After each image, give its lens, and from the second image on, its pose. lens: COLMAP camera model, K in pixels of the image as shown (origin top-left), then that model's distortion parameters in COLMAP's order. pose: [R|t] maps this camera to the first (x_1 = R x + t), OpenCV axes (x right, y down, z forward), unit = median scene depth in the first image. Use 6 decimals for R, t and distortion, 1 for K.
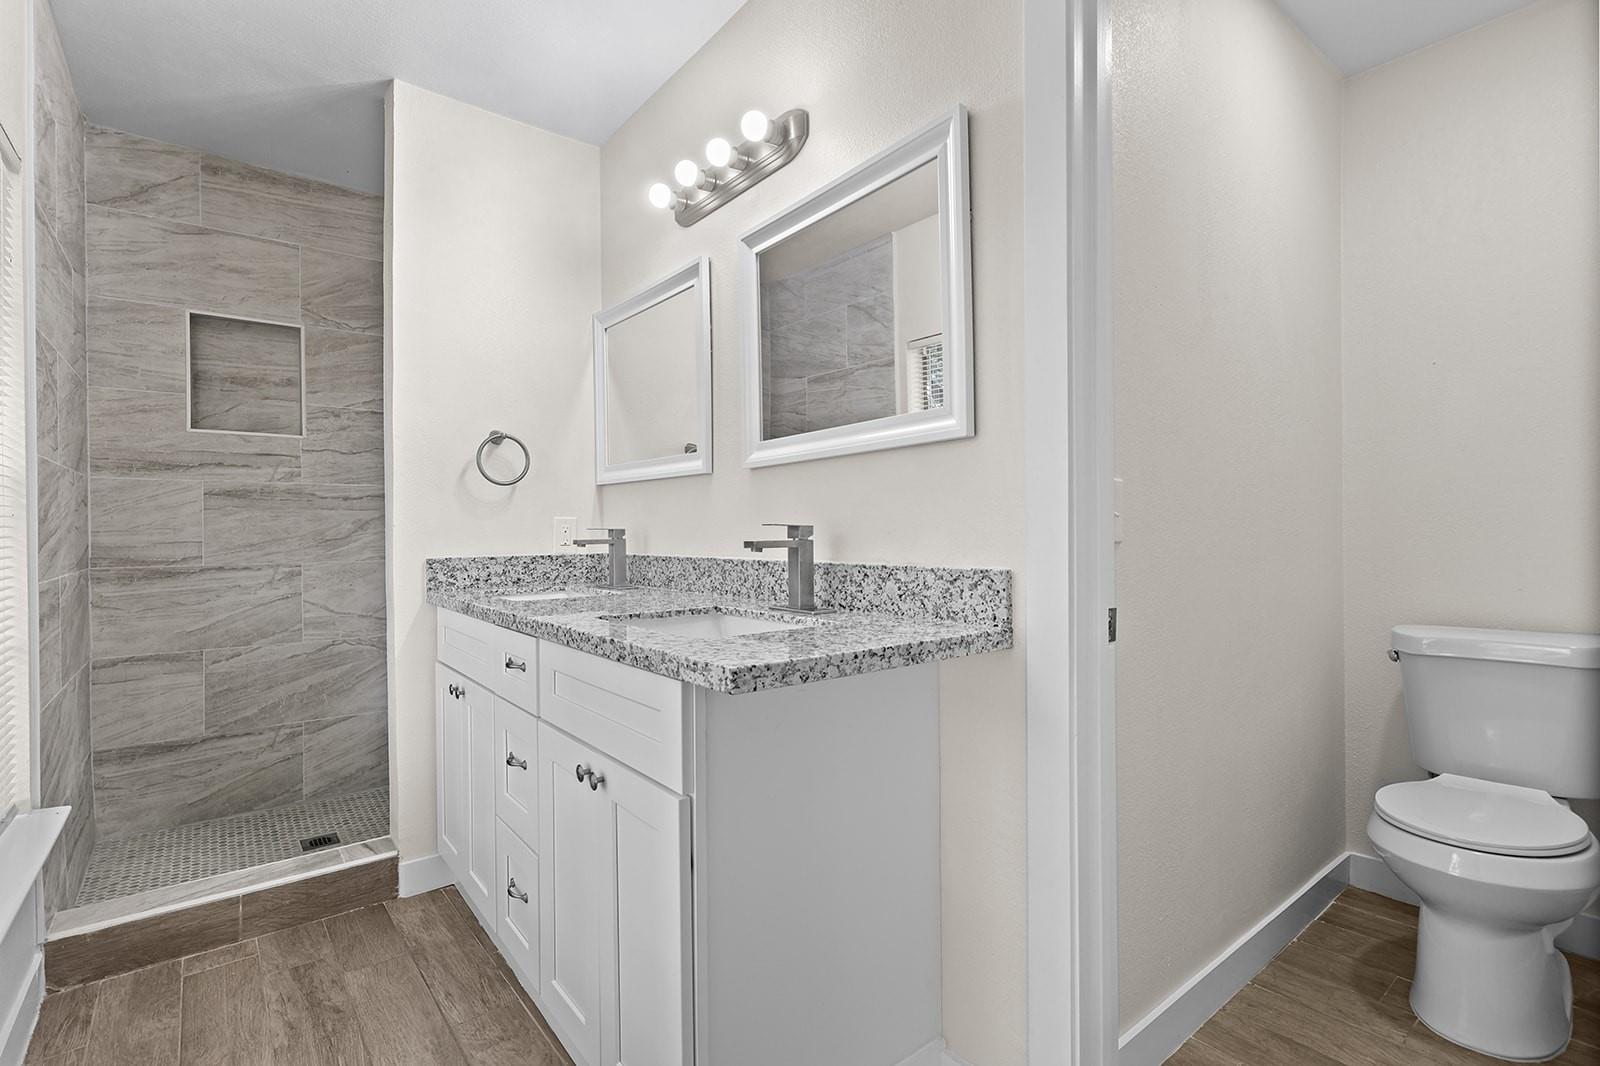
lens RADIAL K [[737.8, 0, 806.9], [0, 737.8, 533.5], [0, 0, 1]] dist [0.000912, -0.000482]
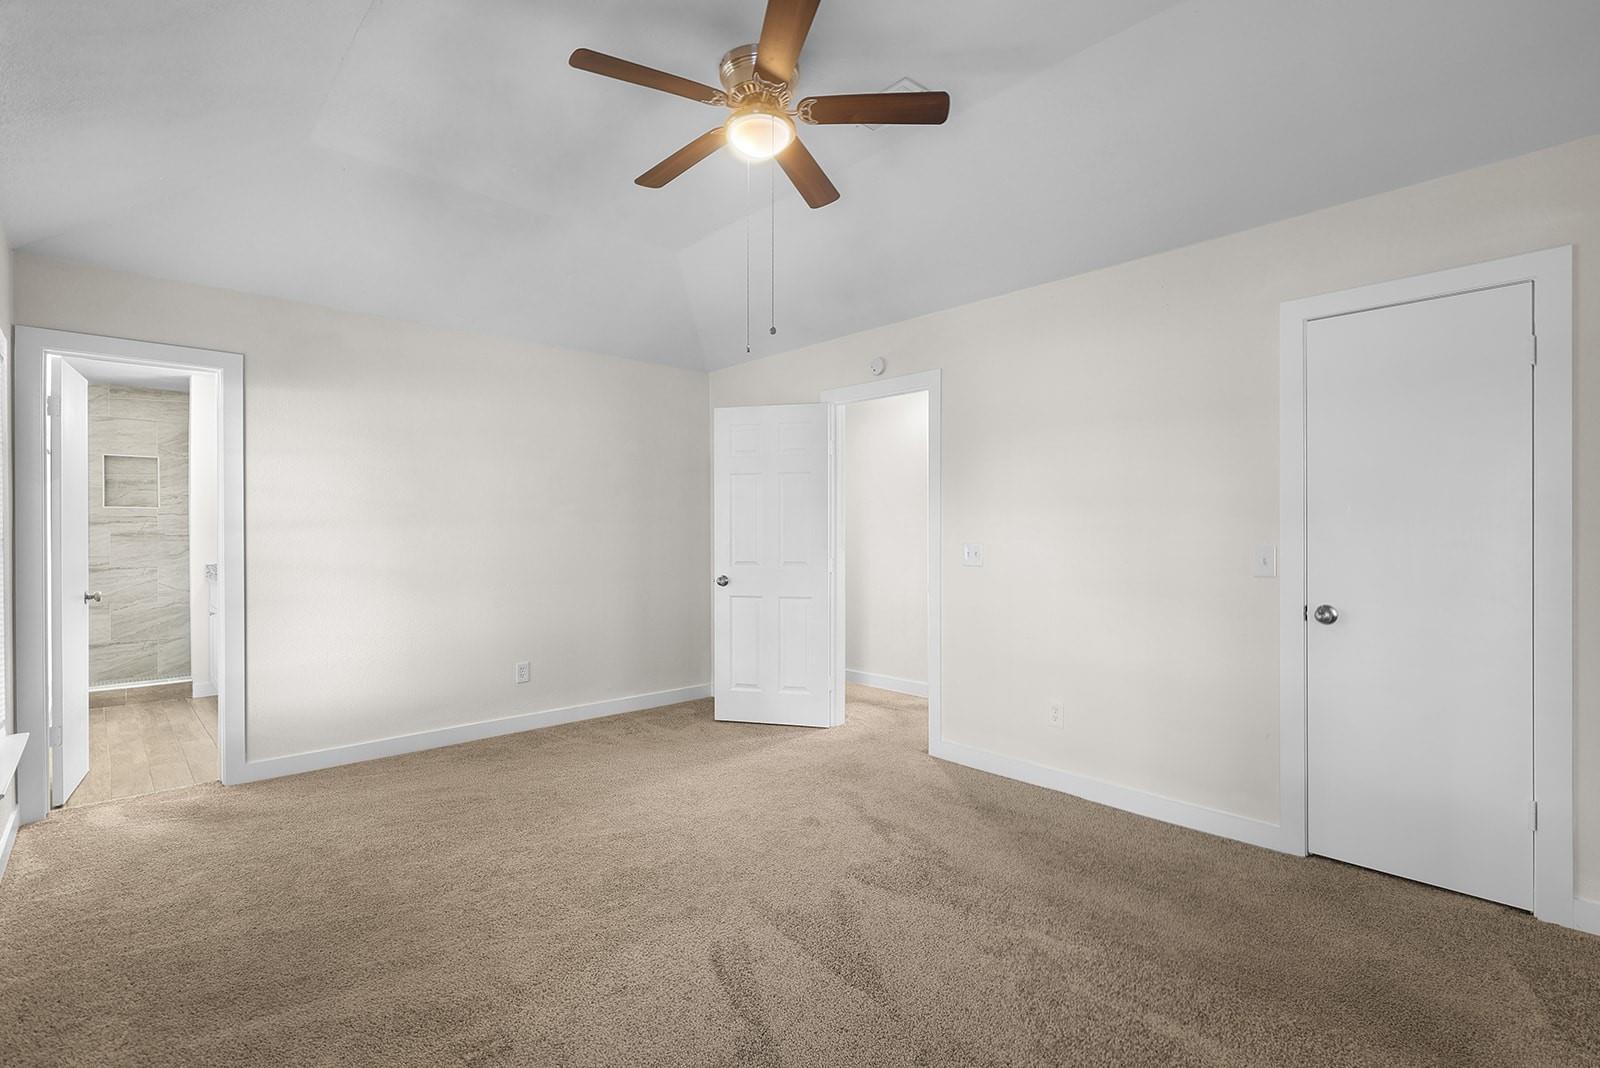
lens RADIAL K [[737.8, 0, 792.5], [0, 737.8, 537.3], [0, 0, 1]] dist [0.000912, -0.000482]
pose [[0.997324, 0.005269, 0.072917, 1.049179], [-0.005505, 0.999980, 0.003033, -0.062385], [-0.072899, -0.003426, 0.997333, -1.340147]]
